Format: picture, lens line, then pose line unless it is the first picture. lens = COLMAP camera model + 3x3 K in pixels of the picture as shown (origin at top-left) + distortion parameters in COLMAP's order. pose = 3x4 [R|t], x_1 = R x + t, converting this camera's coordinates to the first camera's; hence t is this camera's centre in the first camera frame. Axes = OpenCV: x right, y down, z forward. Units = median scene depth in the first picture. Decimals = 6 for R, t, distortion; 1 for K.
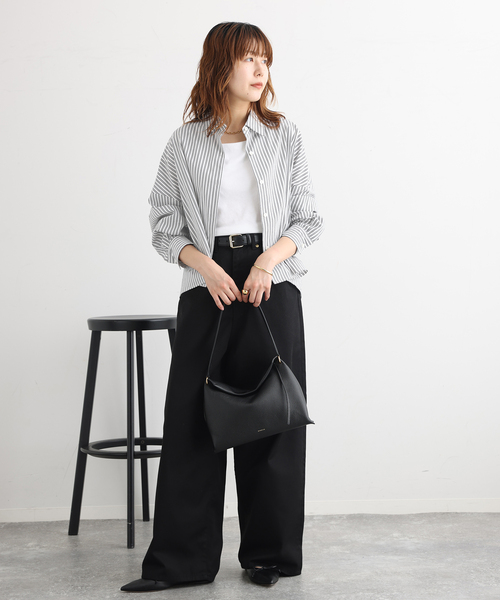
lens RADIAL K [[1315.1, 0, 250.0], [0, 1315.1, 300.0], [0, 0, 1]] dist [0.294129, 0.243971]
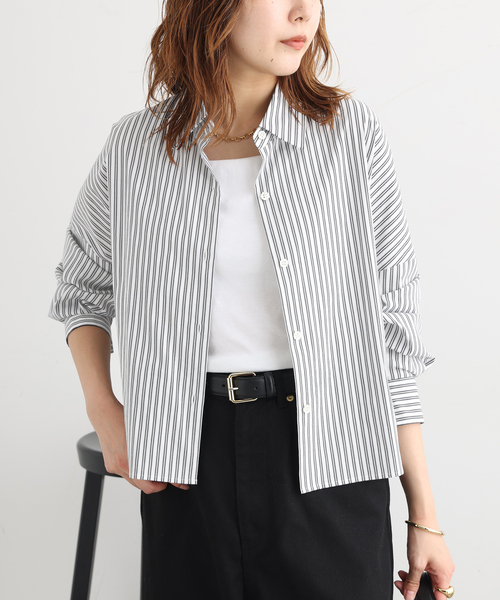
lens RADIAL K [[1315.1, 0, 250.0], [0, 1315.1, 300.0], [0, 0, 1]] dist [0.294129, 0.243971]
pose [[0.996861, 0.026540, -0.074597, 0.026022], [-0.032396, 0.996395, -0.078411, -0.040625], [0.072247, 0.080581, 0.994126, 0.566546]]
